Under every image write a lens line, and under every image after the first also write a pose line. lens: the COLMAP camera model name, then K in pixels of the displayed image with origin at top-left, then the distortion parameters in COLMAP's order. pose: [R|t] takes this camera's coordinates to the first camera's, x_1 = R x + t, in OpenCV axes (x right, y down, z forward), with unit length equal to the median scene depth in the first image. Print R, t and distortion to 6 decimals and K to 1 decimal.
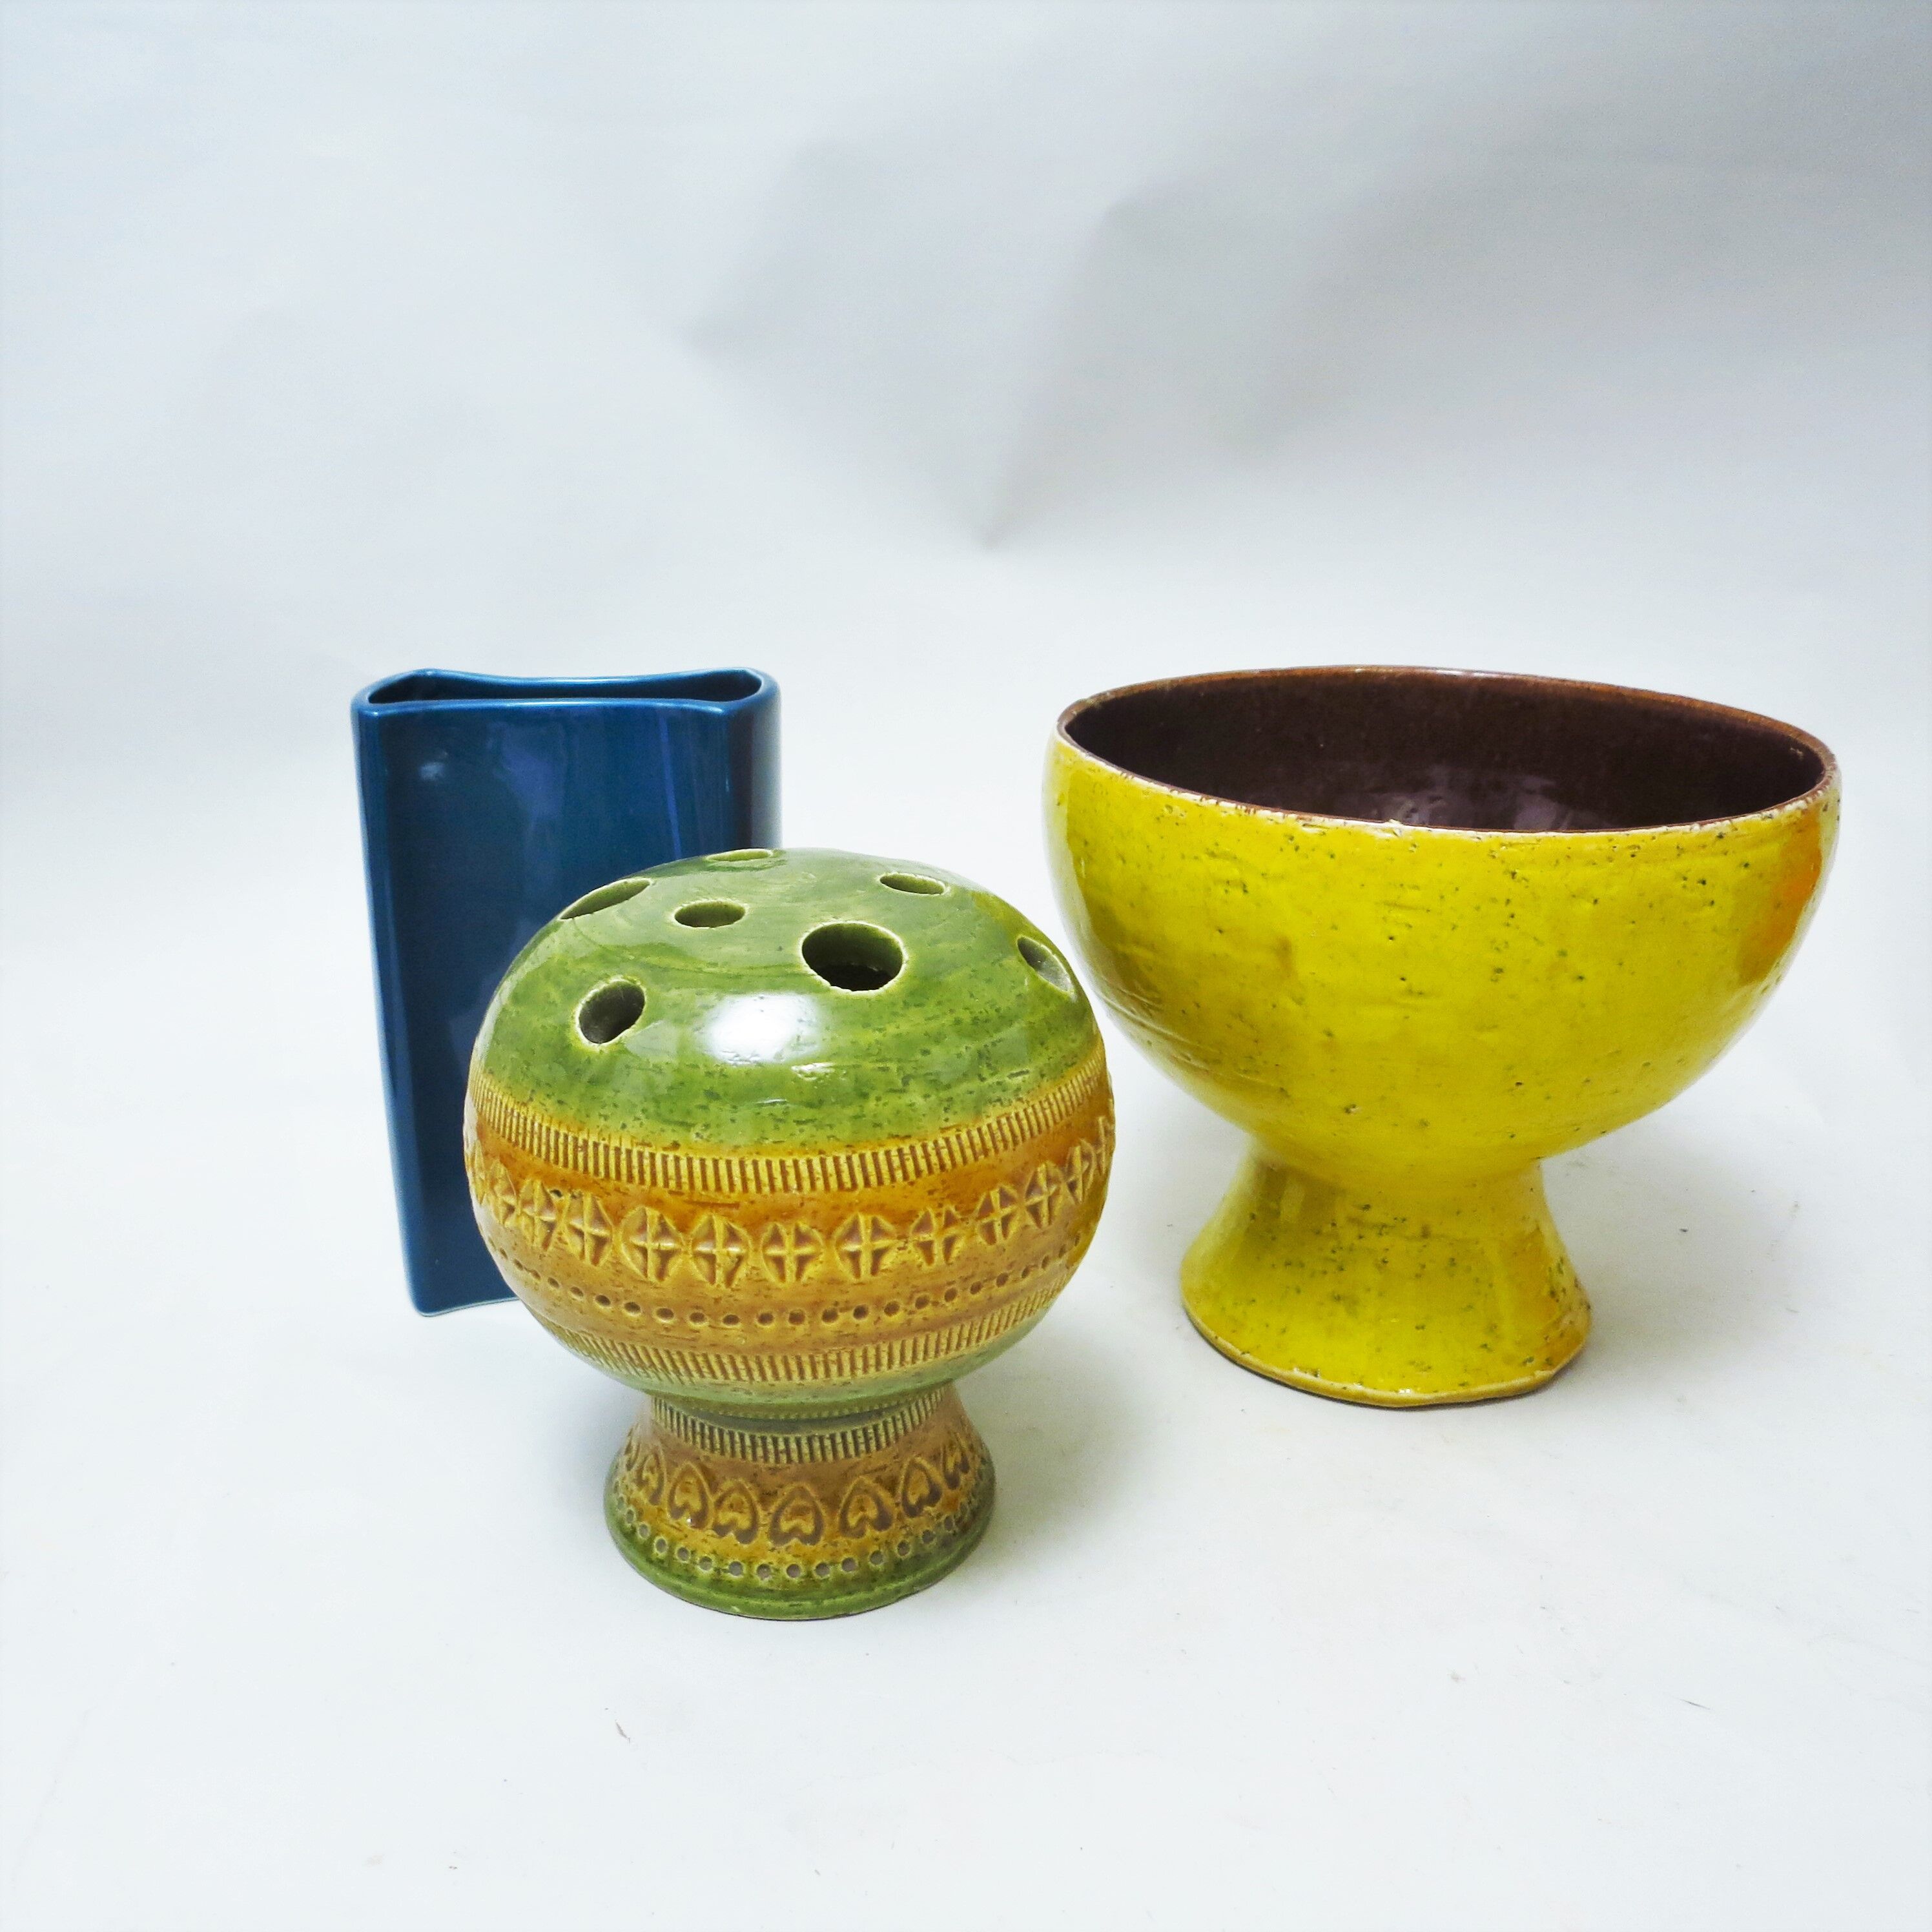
lens RADIAL K [[1902.6, 0, 966.0], [0, 1902.6, 966.0], [0, 0, 1]] dist [-0.074712, -0.003850]
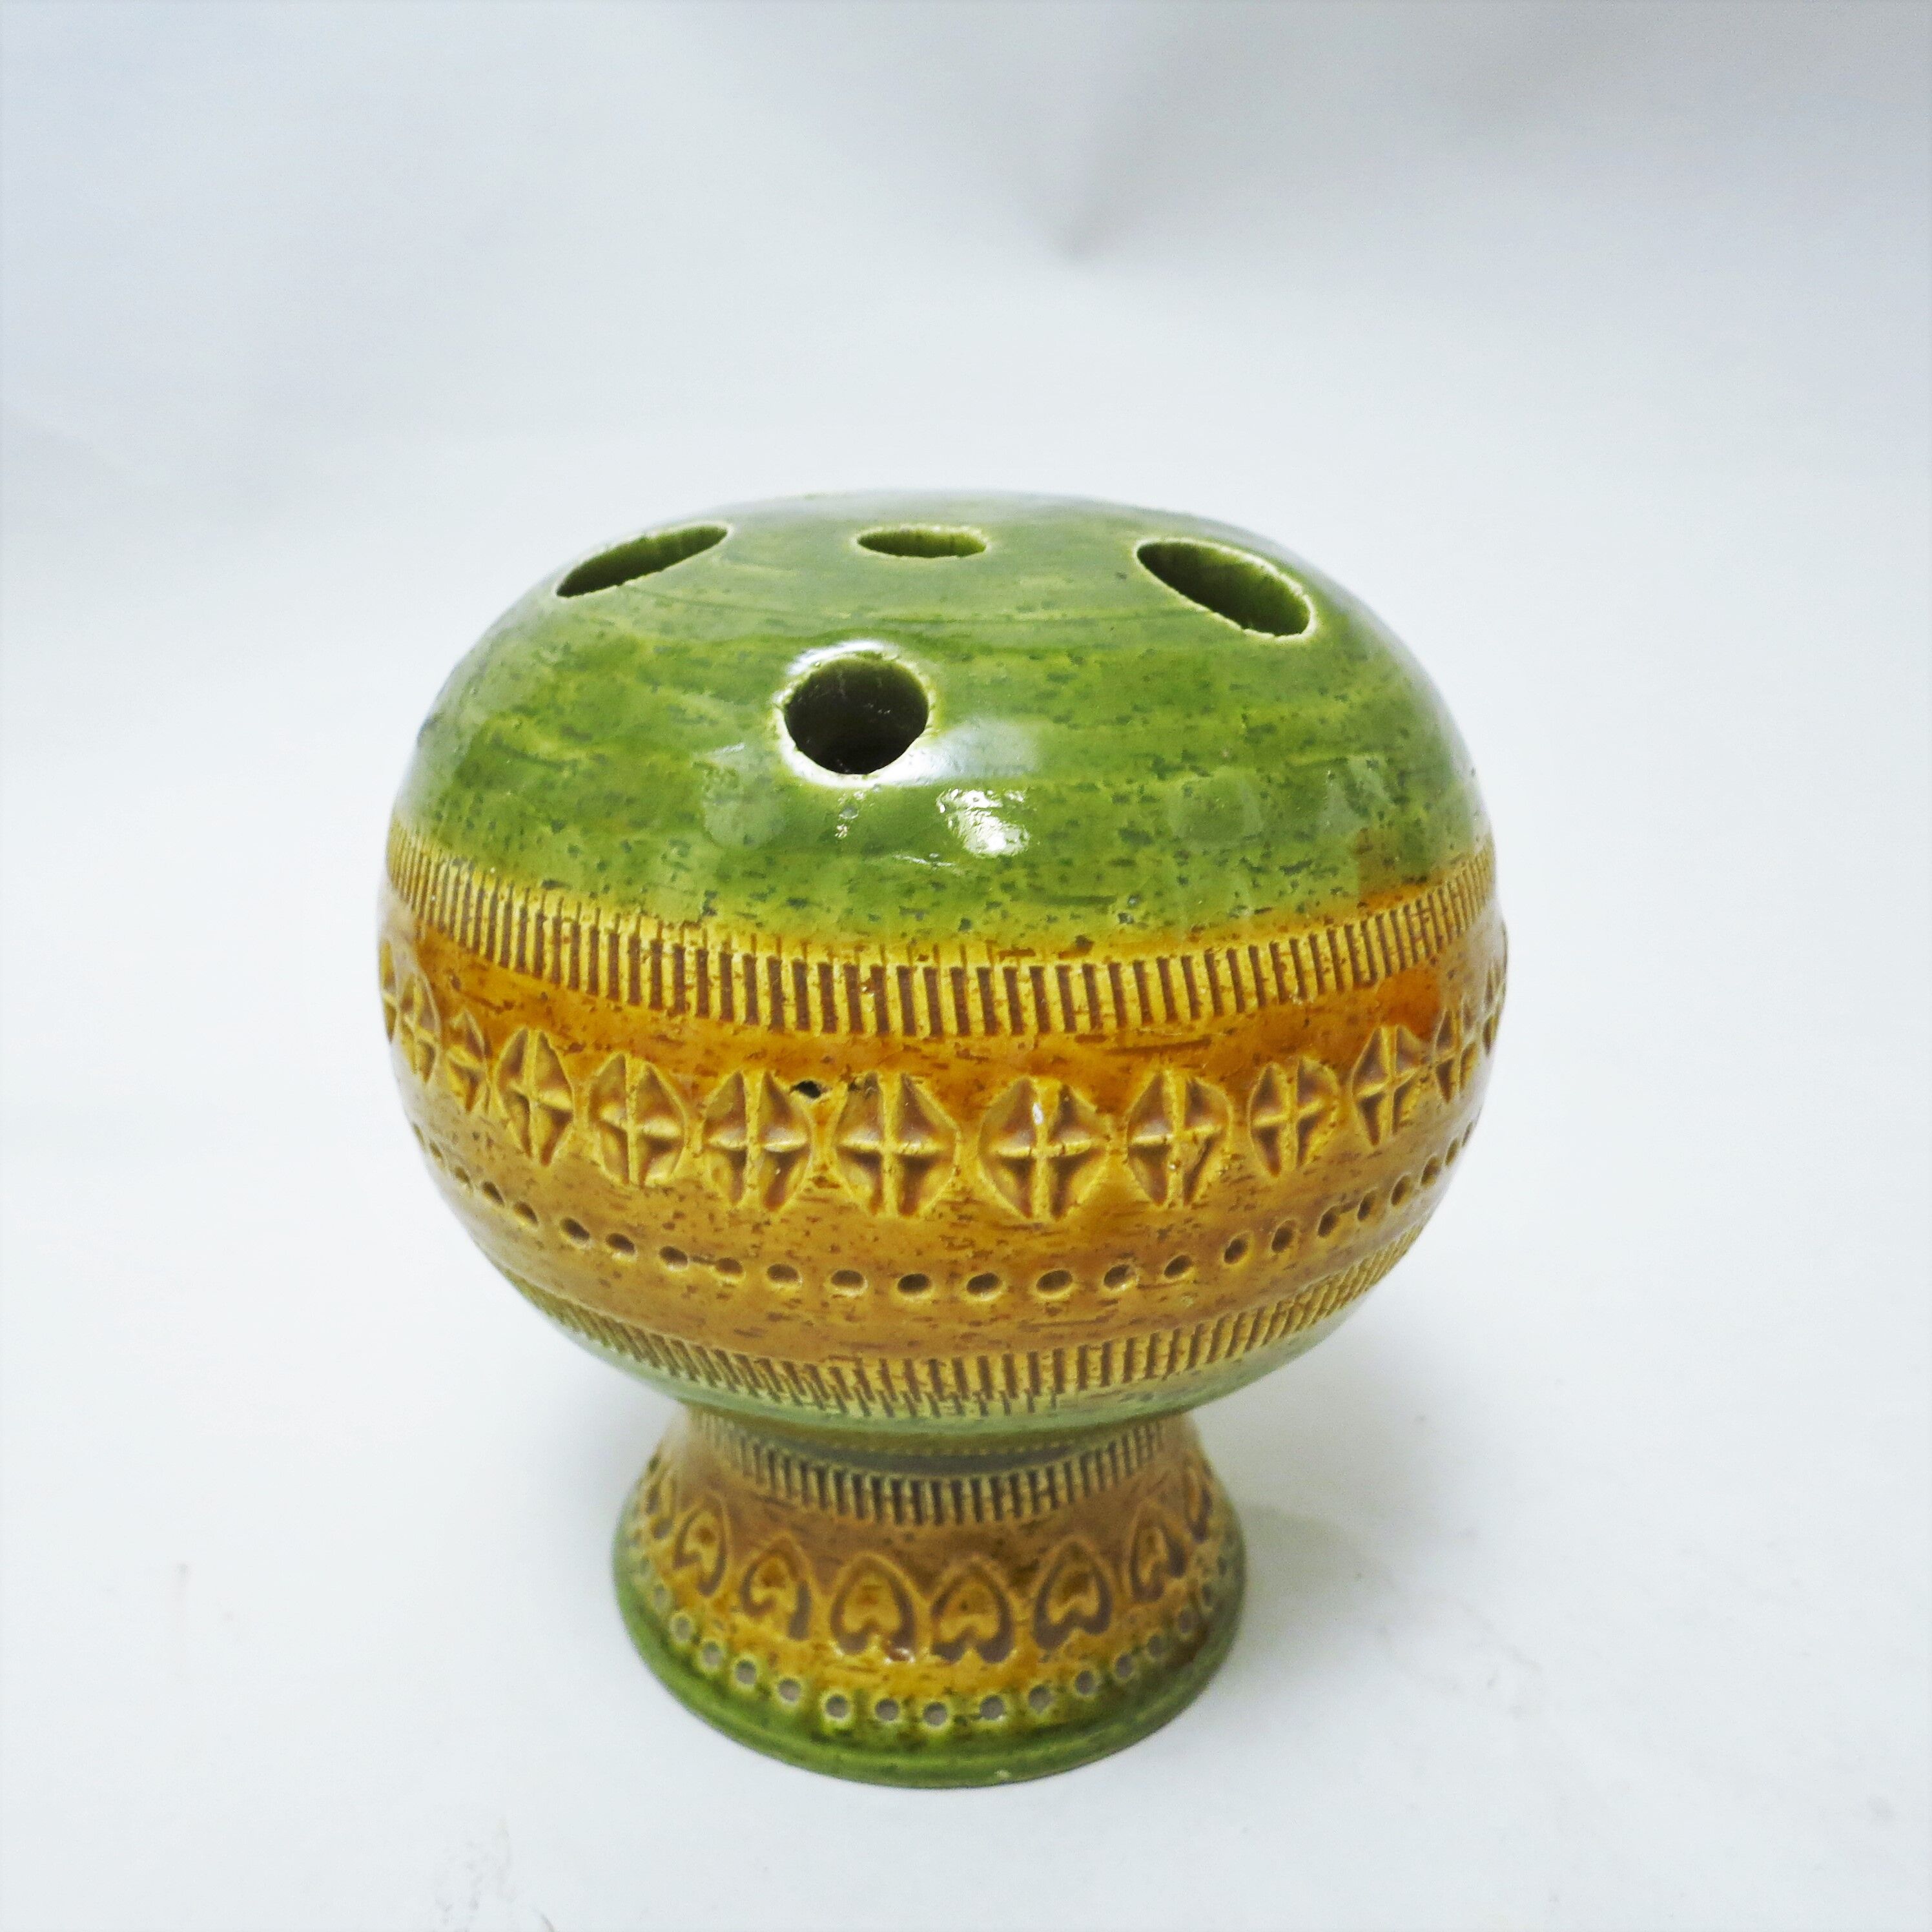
lens RADIAL K [[1902.6, 0, 966.0], [0, 1902.6, 966.0], [0, 0, 1]] dist [-0.074712, -0.003850]
pose [[0.906014, -0.136112, 0.400765, -0.378846], [0.123110, 0.990688, 0.058153, 0.065811], [-0.404948, -0.003350, 0.914333, 0.540631]]
